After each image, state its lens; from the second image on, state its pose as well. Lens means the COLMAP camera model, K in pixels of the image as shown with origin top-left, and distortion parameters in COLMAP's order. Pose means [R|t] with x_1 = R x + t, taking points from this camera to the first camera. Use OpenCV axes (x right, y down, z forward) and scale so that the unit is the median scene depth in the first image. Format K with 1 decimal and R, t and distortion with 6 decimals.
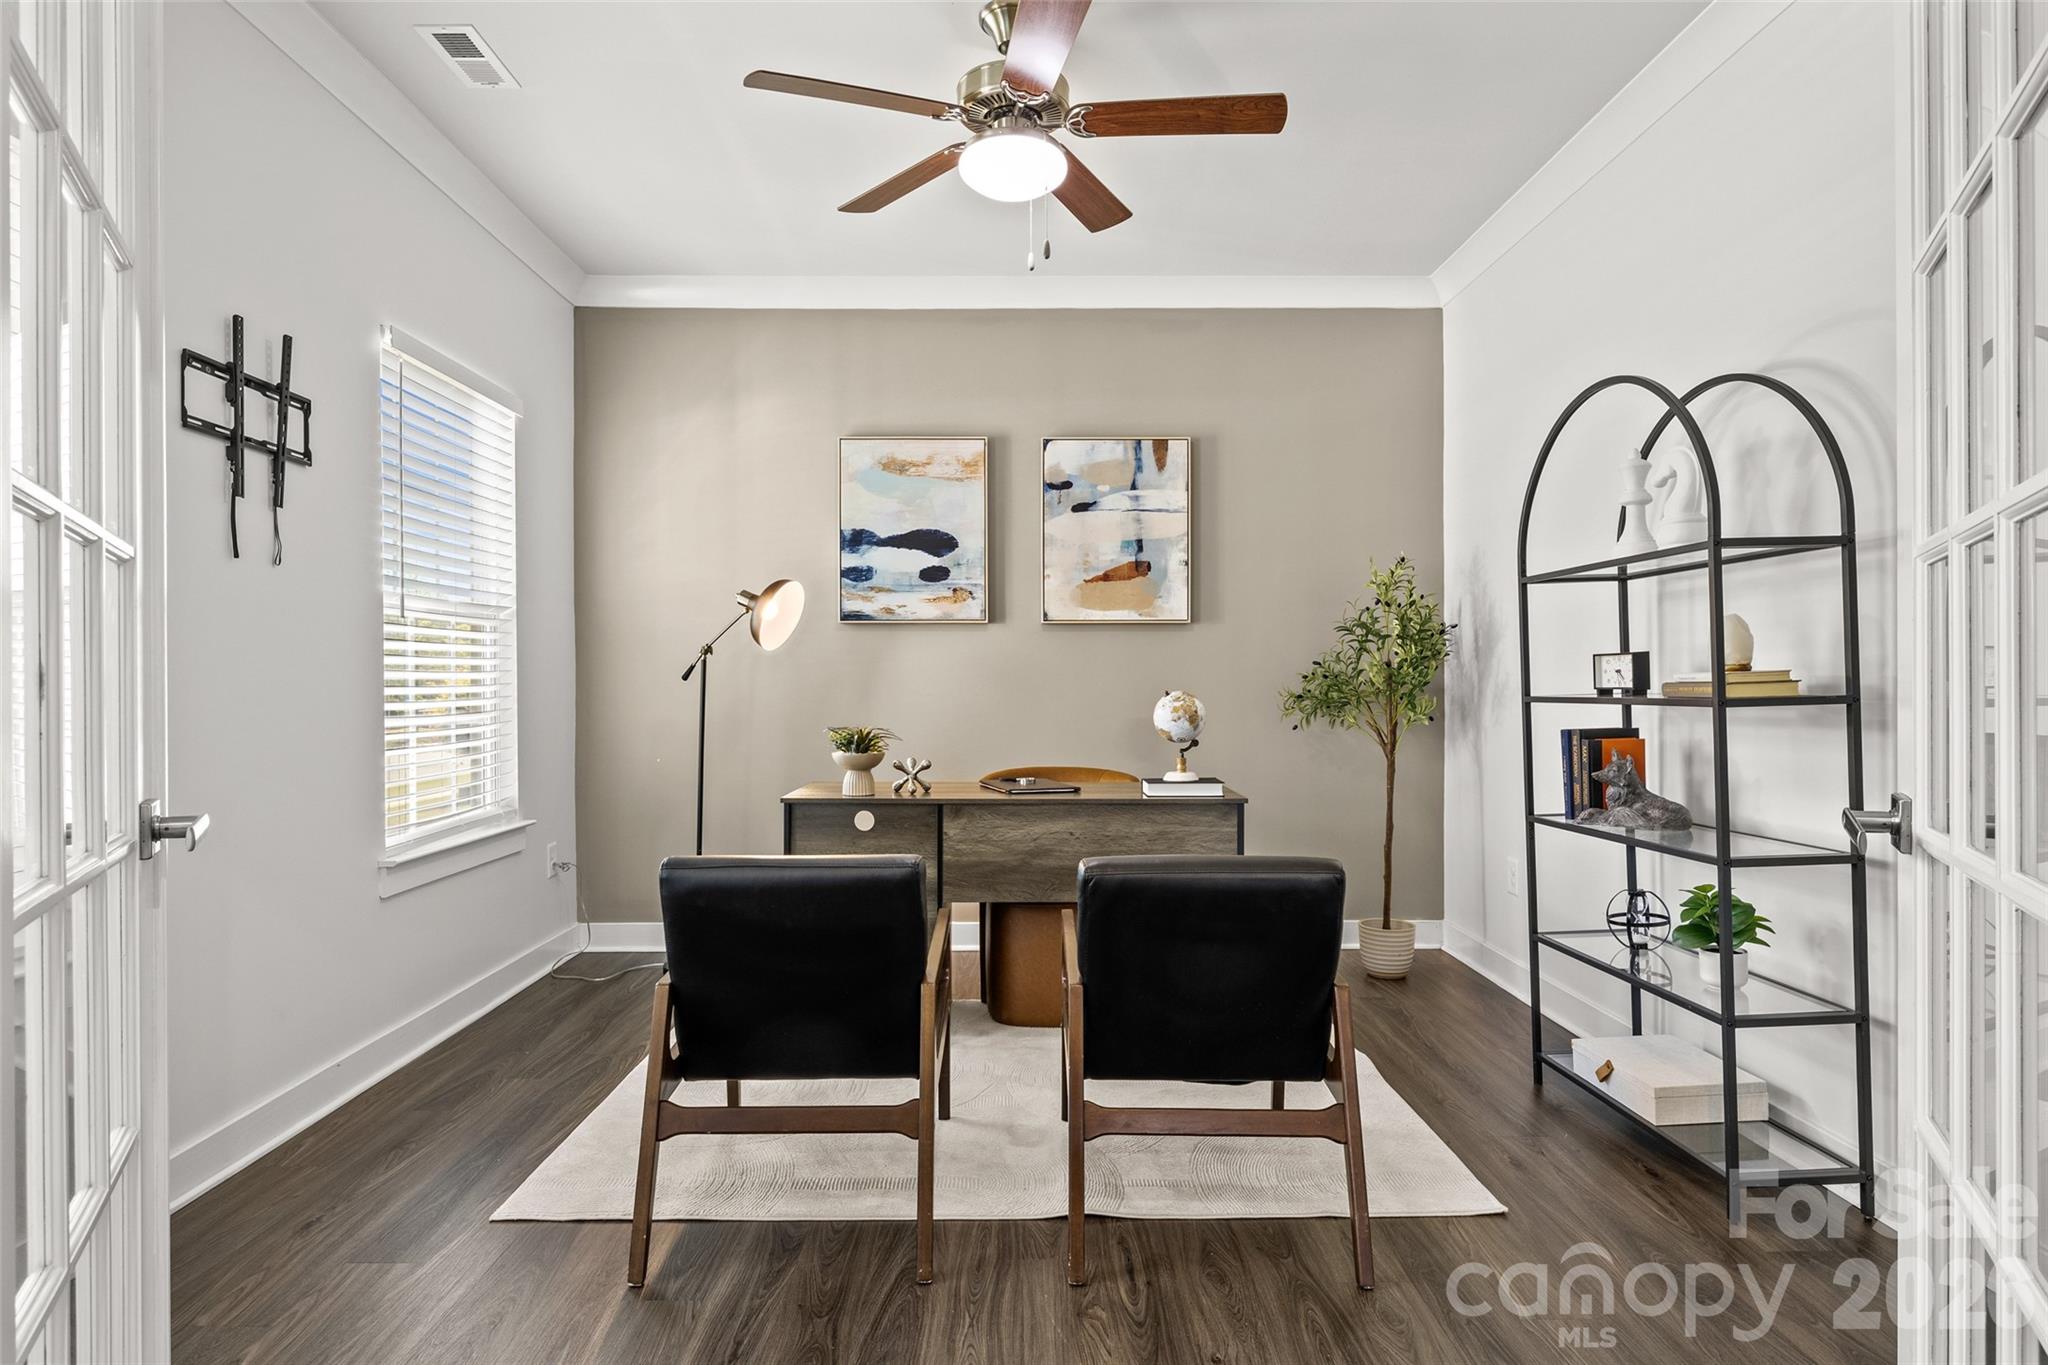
lens RADIAL K [[1140.6, 0, 1037.3], [0, 1140.6, 686.6], [0, 0, 1]] dist [0.004086, 0.000605]
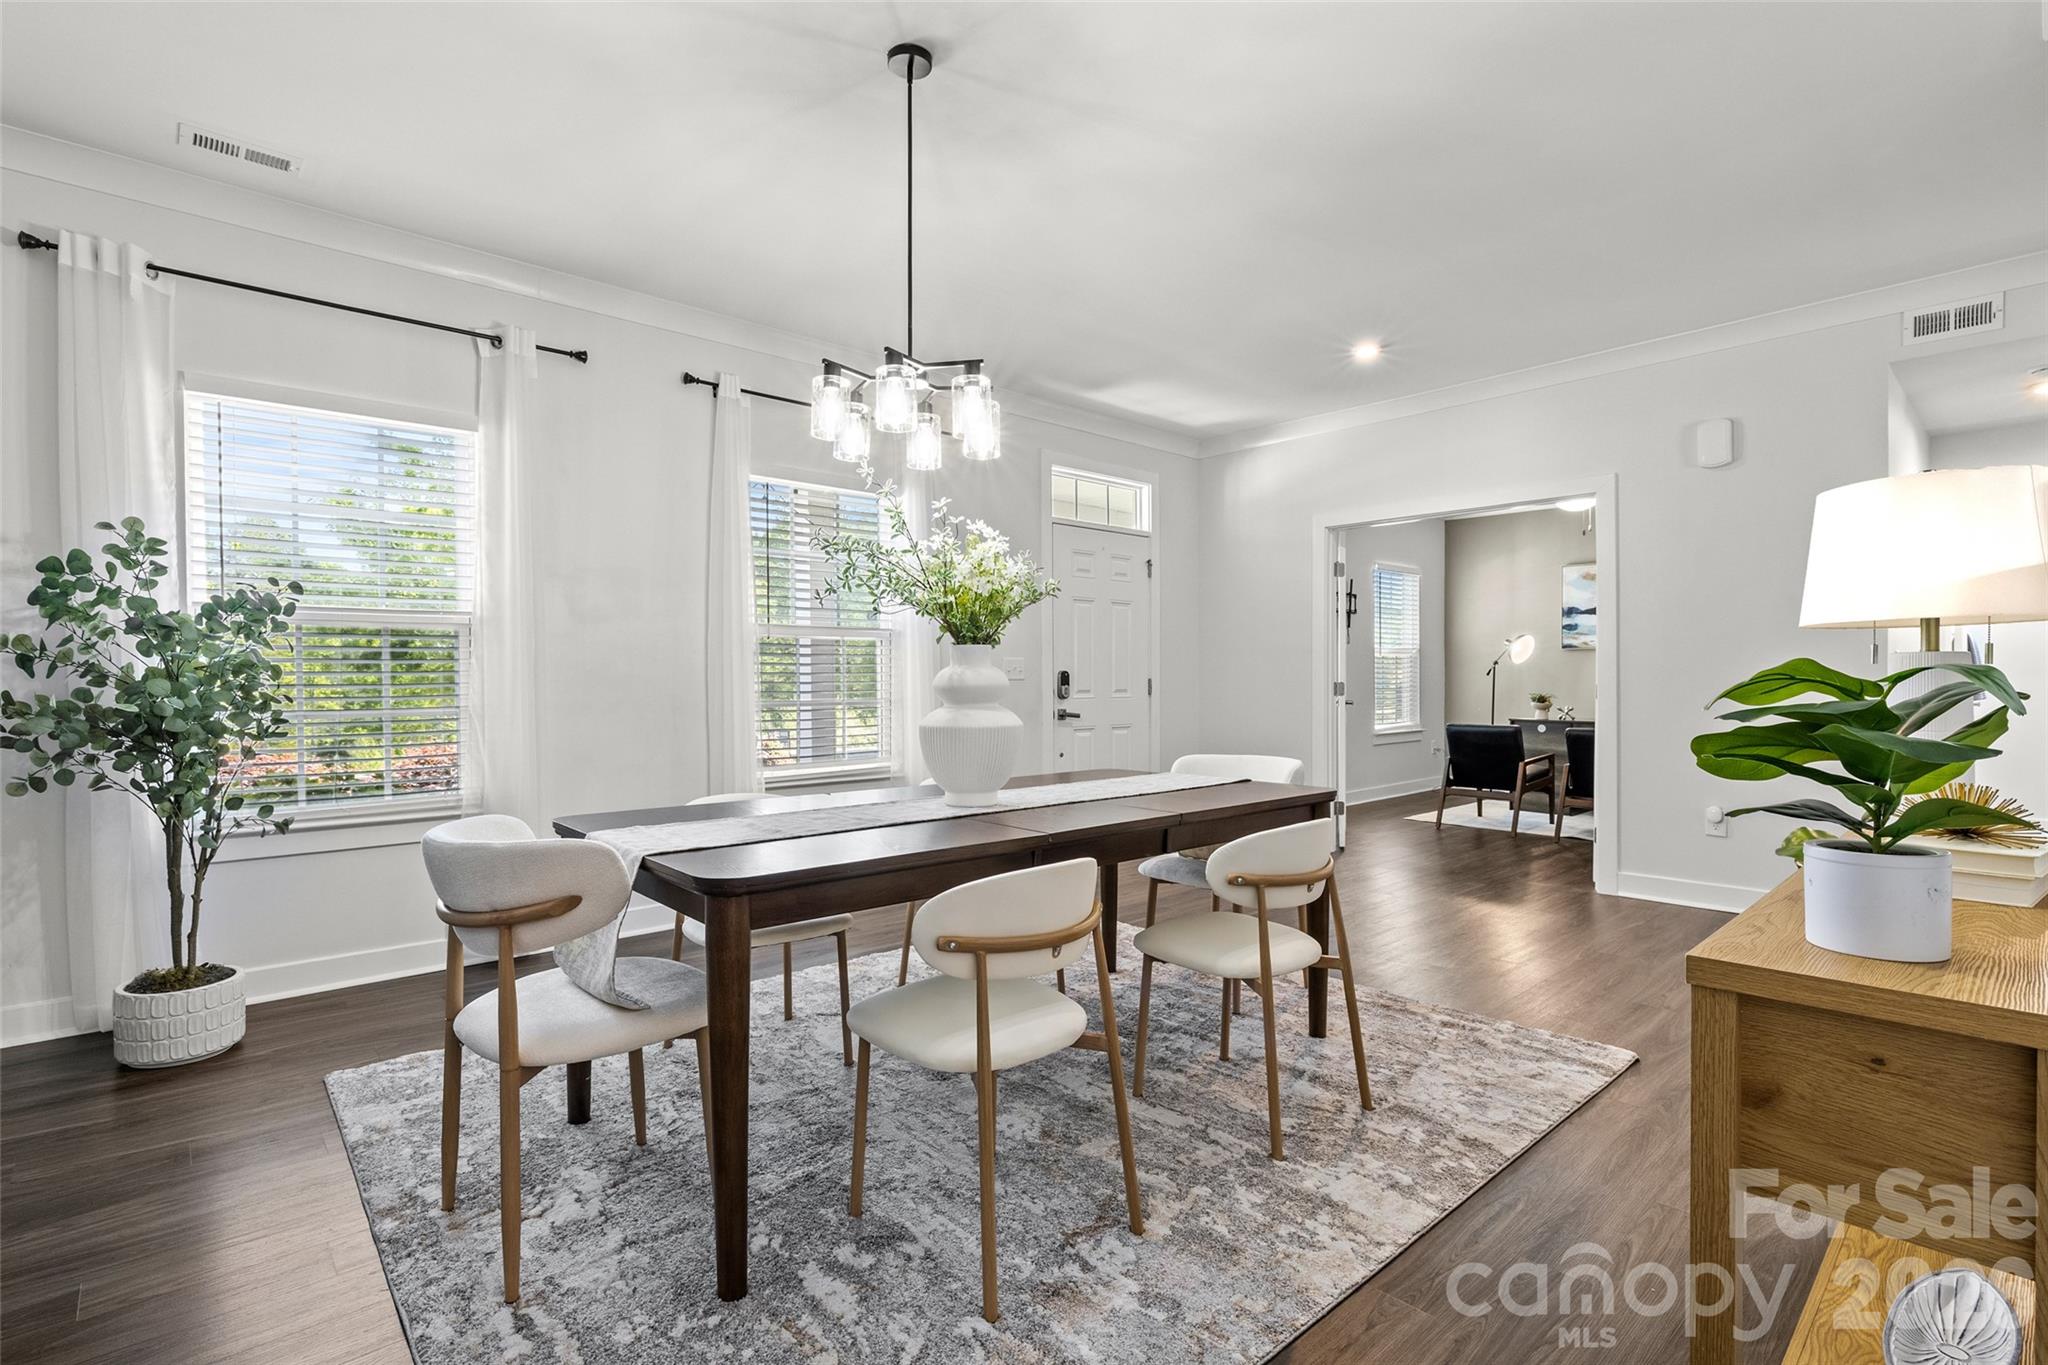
lens RADIAL K [[977.0, 0, 1013.9], [0, 977.0, 680.3], [0, 0, 1]] dist [-0.002830, 0.000037]
pose [[0.660959, 0.005378, -0.750403, 0.551656], [-0.001253, 0.999981, 0.006063, -0.005733], [0.750421, -0.003067, 0.660953, -1.065122]]
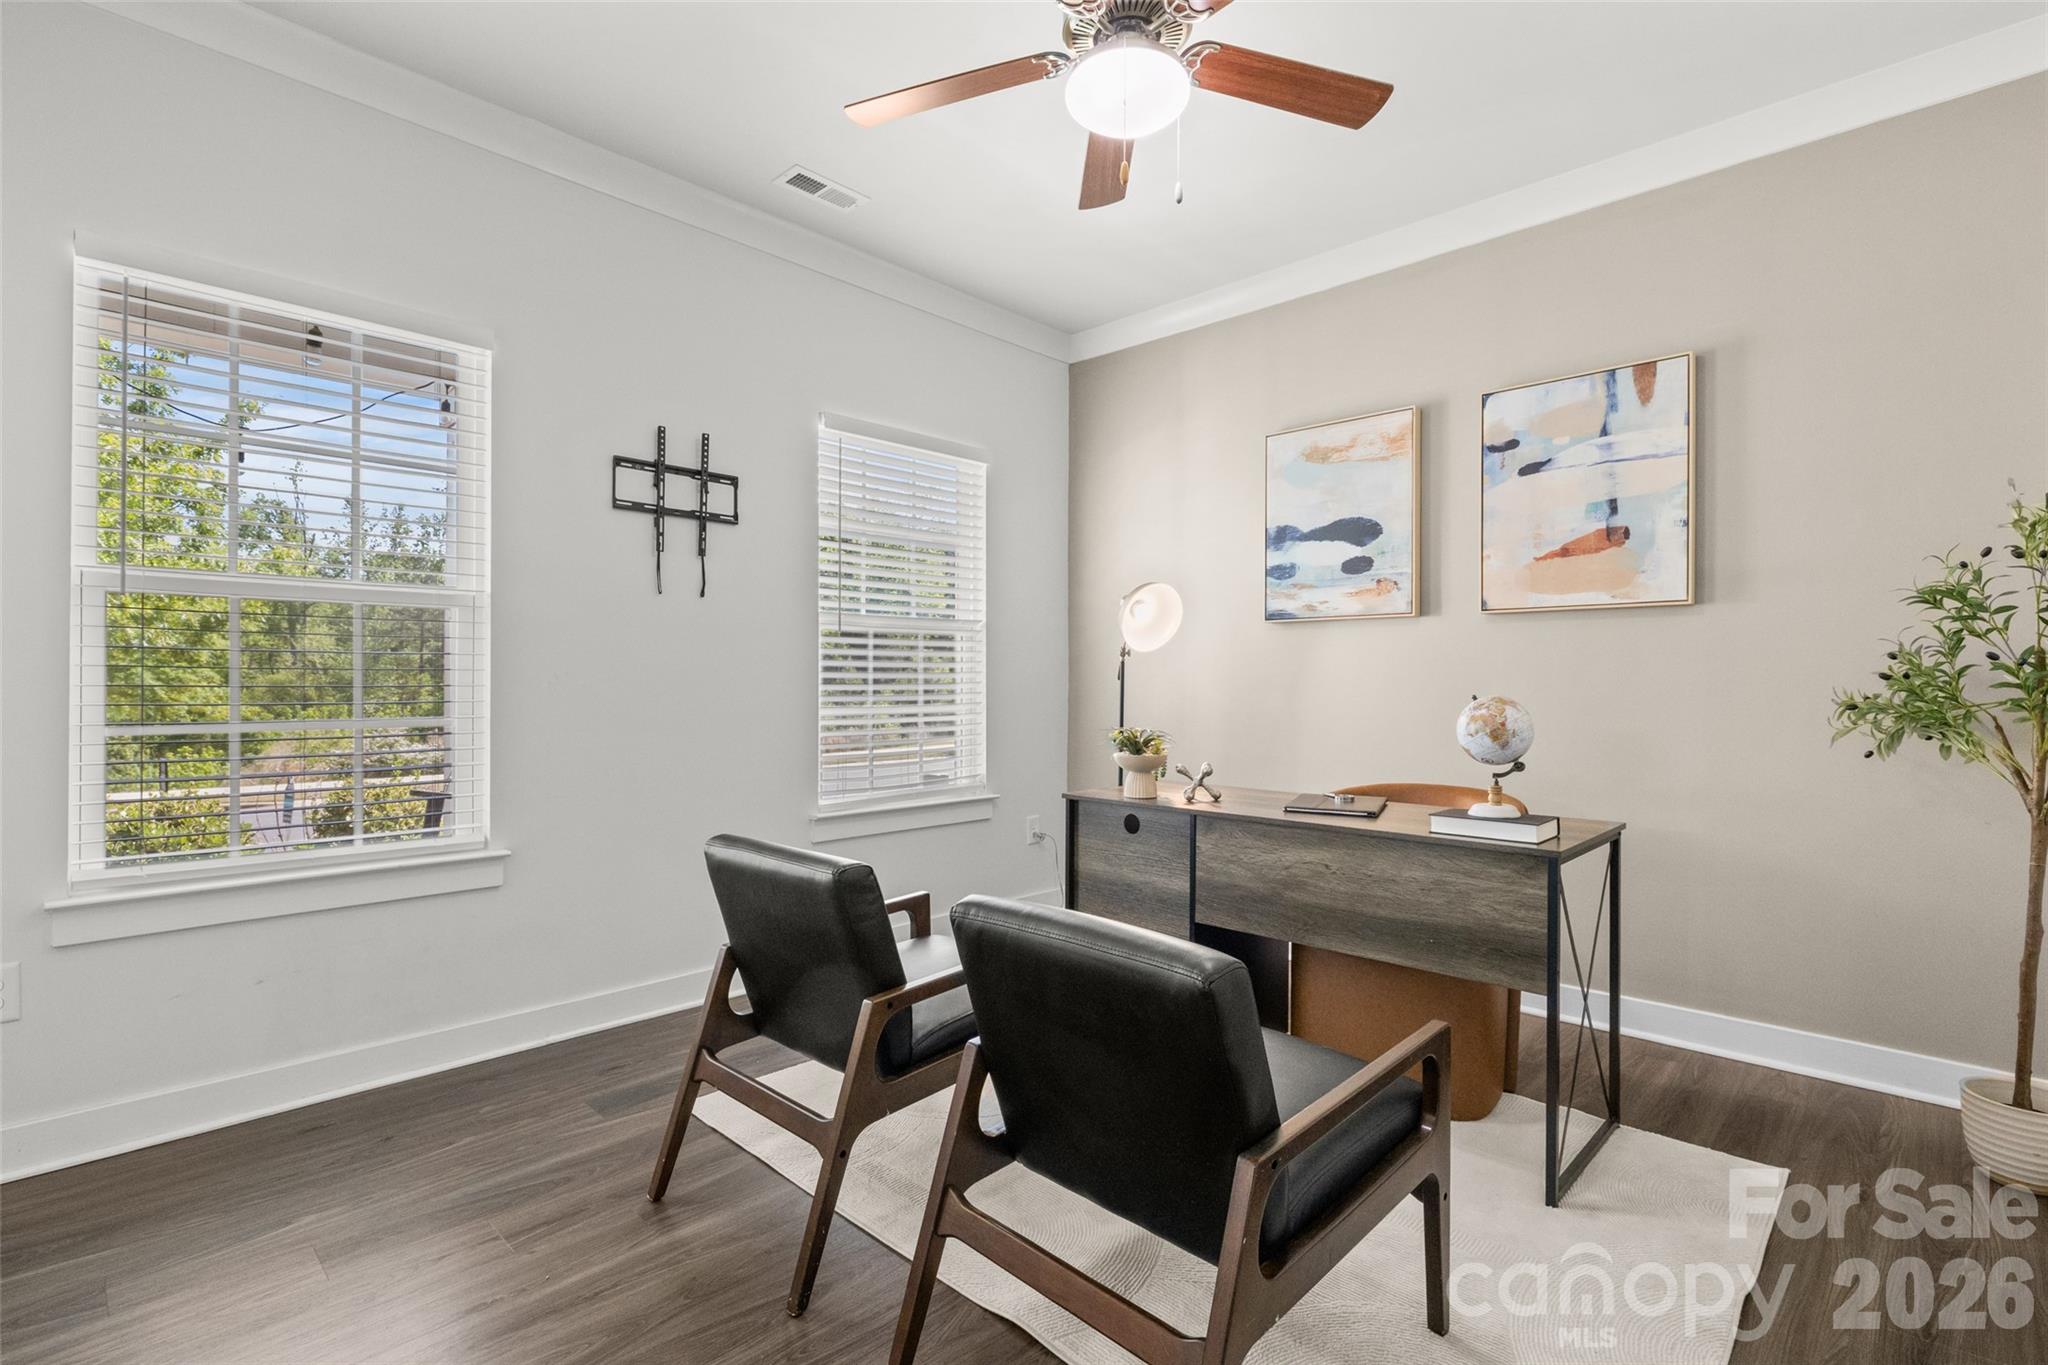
lens RADIAL K [[977.0, 0, 1013.9], [0, 977.0, 680.3], [0, 0, 1]] dist [-0.002830, 0.000037]
pose [[0.704240, 0.002420, -0.709958, 0.274108], [-0.007416, 0.999965, -0.003948, -0.001005], [0.709923, 0.008045, 0.704233, 0.250943]]
